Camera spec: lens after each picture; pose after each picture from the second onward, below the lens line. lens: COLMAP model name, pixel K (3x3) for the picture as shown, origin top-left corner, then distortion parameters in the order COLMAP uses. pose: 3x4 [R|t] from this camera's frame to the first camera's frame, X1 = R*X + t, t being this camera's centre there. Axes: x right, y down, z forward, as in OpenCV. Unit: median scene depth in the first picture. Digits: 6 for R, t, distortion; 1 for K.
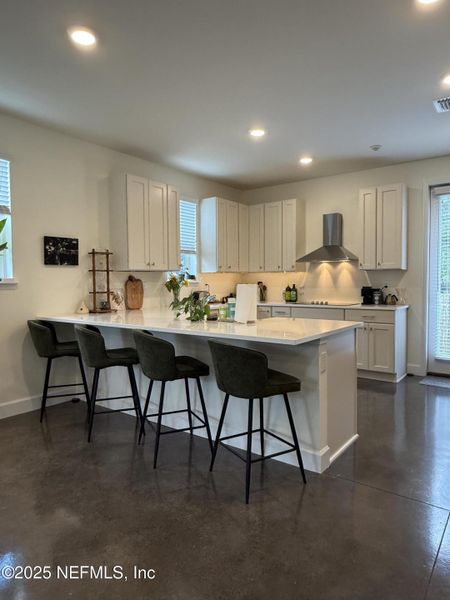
lens RADIAL K [[382.2, 0, 225.0], [0, 382.2, 300.0], [0, 0, 1]] dist [-0.003323, -0.000526]
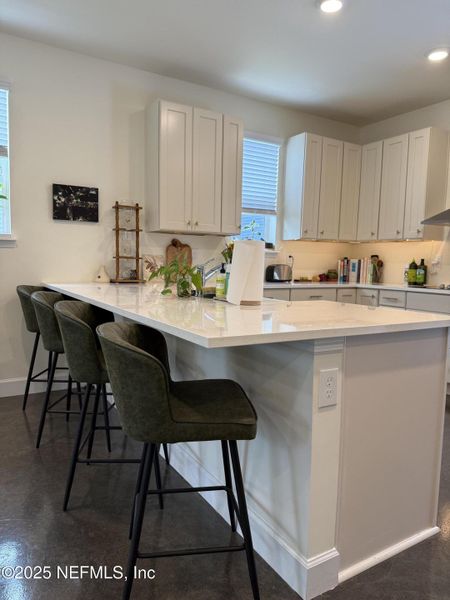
lens RADIAL K [[422.7, 0, 225.0], [0, 422.7, 300.0], [0, 0, 1]] dist [0.088078, -0.144498]
pose [[0.932471, 0.063379, -0.355642, 0.169591], [-0.048658, 0.997553, 0.050195, 0.012763], [0.357953, -0.029500, 0.933273, 0.224784]]
